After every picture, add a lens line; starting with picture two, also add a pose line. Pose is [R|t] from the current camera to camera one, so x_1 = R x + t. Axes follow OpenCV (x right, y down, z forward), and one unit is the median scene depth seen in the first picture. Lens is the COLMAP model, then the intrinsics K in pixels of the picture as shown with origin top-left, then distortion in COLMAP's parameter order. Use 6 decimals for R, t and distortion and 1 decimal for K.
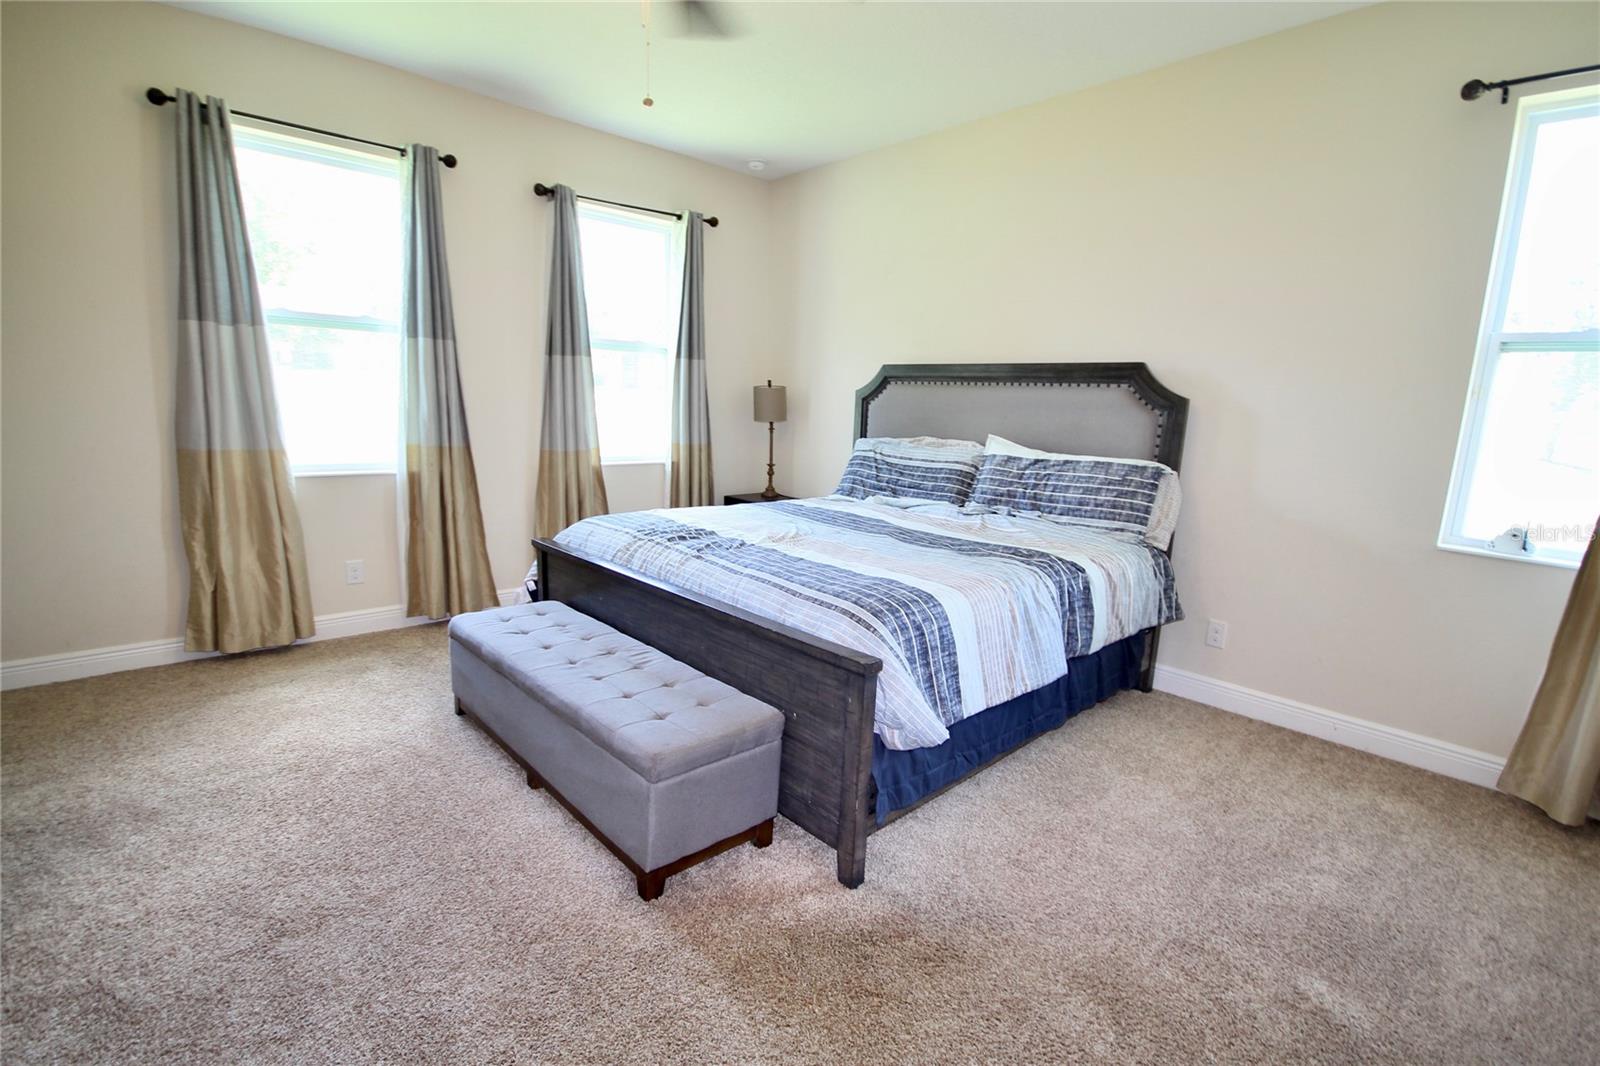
lens RADIAL K [[740.1, 0, 806.9], [0, 740.1, 539.0], [0, 0, 1]] dist [0.000755, -0.000248]
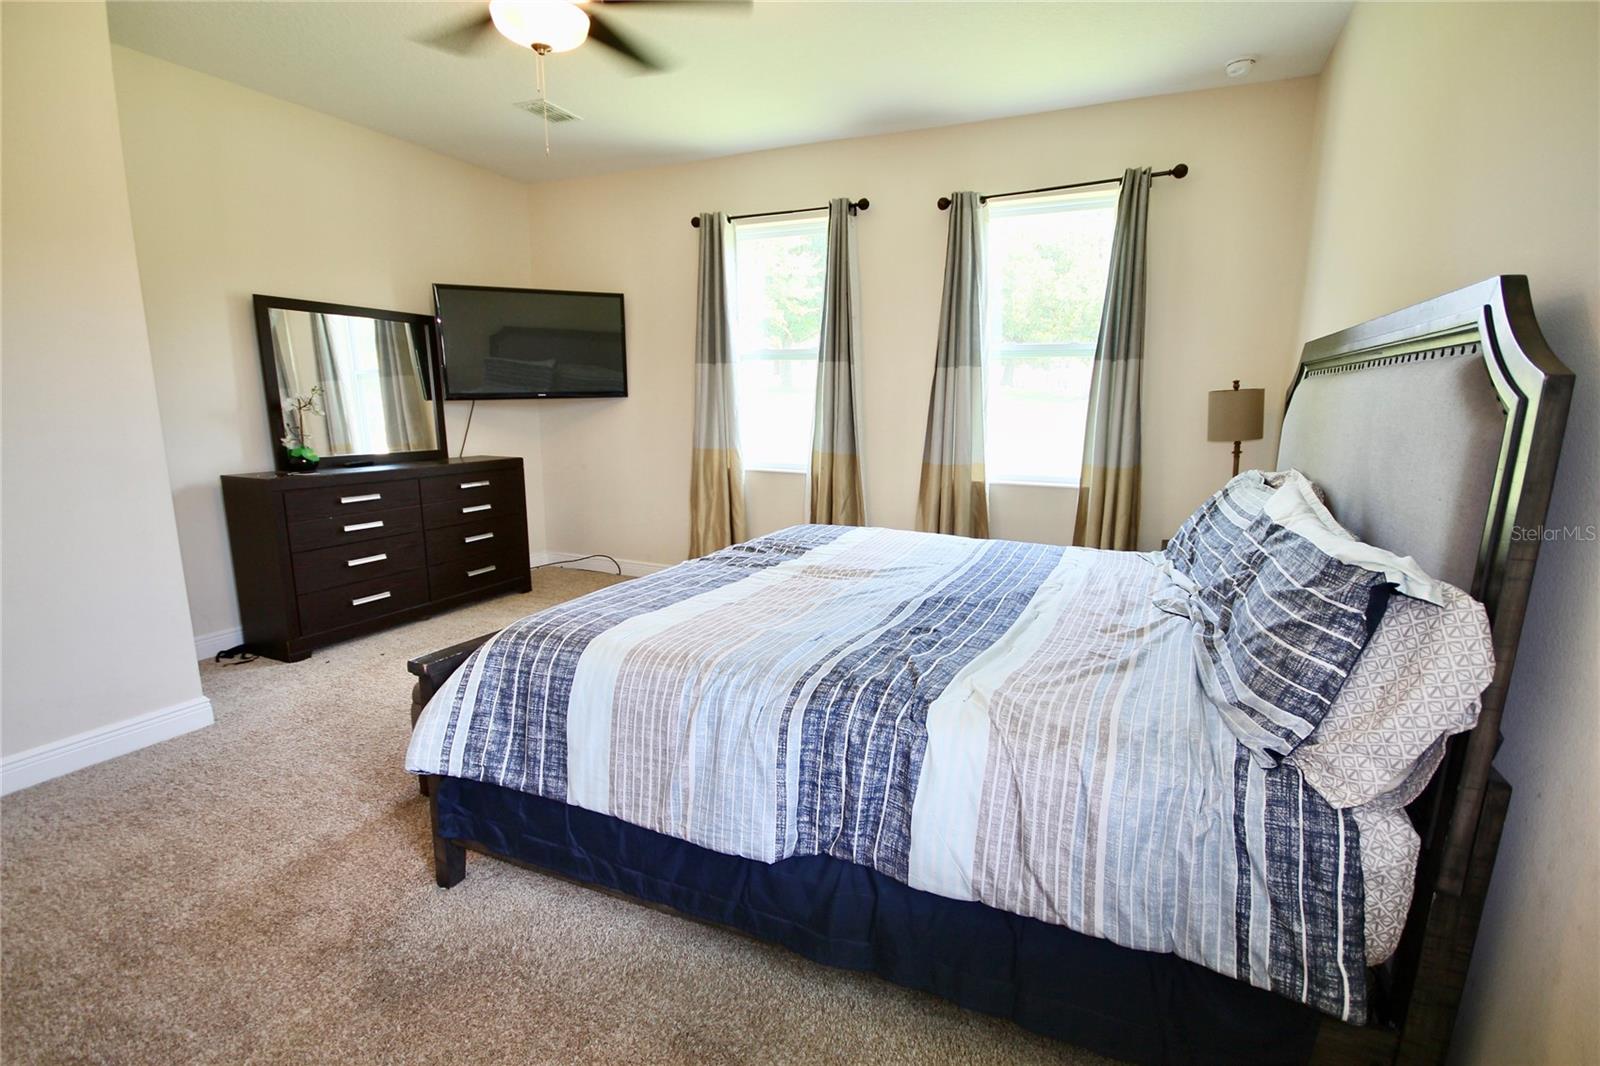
lens RADIAL K [[740.1, 0, 806.9], [0, 740.1, 539.0], [0, 0, 1]] dist [0.000755, -0.000248]
pose [[0.386852, 0.142129, -0.911123, 0.528743], [-0.165364, 0.982726, 0.083087, -0.076022], [0.907194, 0.118524, 0.403673, 0.467478]]
